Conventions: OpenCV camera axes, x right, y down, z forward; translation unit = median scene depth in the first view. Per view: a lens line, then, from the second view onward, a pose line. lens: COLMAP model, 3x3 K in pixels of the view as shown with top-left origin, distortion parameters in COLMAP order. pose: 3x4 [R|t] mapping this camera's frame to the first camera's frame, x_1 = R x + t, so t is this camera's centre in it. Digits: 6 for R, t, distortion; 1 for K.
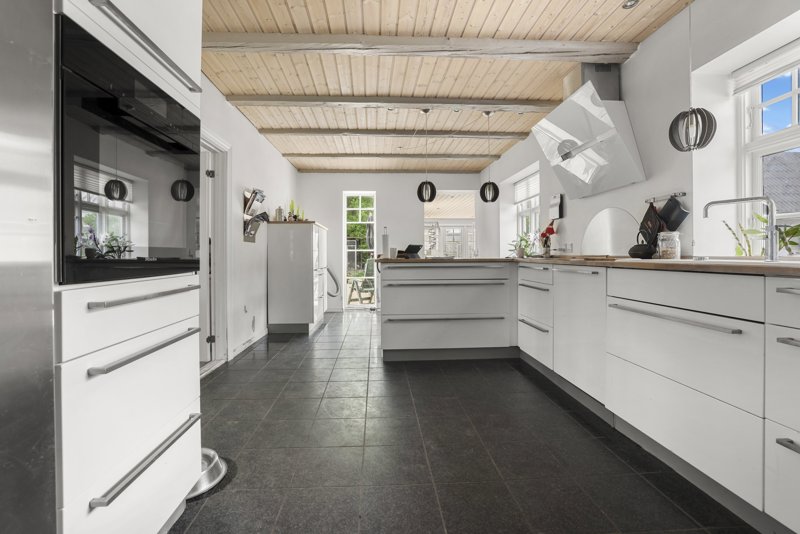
lens RADIAL K [[342.4, 0, 395.3], [0, 342.4, 264.2], [0, 0, 1]] dist [-0.039091, 0.000266]
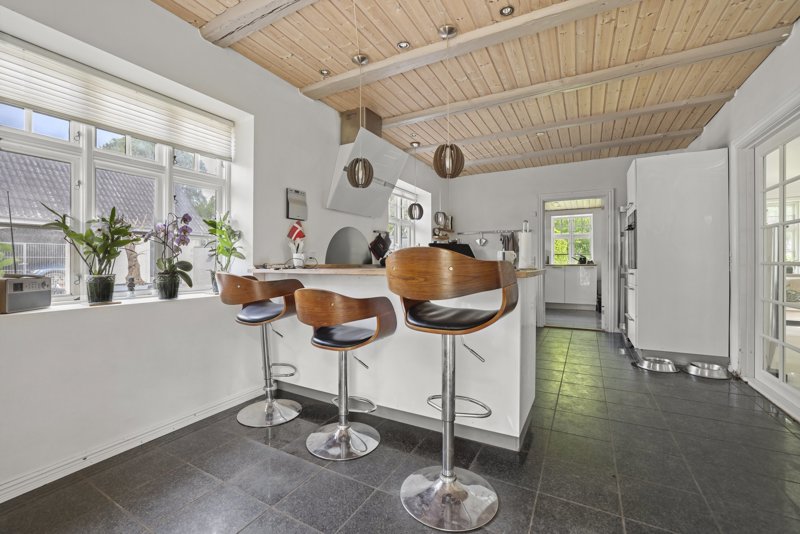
lens RADIAL K [[342.4, 0, 395.3], [0, 342.4, 264.2], [0, 0, 1]] dist [-0.039091, 0.000266]
pose [[-0.842824, 0.008589, 0.538120, -0.235539], [0.022780, 0.999546, 0.019725, -0.055056], [-0.537706, 0.028883, -0.842637, 2.322074]]
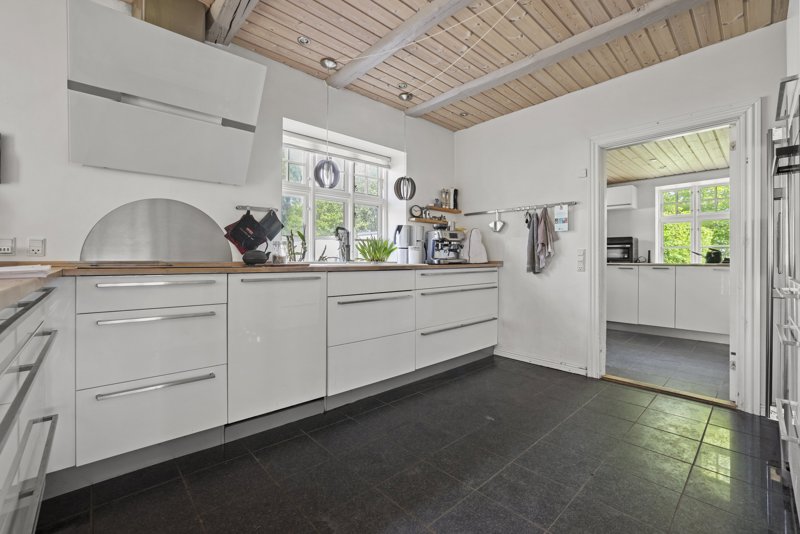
lens RADIAL K [[337.7, 0, 398.0], [0, 337.7, 257.4], [0, 0, 1]] dist [-0.029629, 0.000080]
pose [[-0.628125, 0.005344, 0.778094, -0.325063], [0.019203, 0.999778, 0.008635, -0.035874], [-0.777875, 0.020366, -0.628088, 1.235458]]
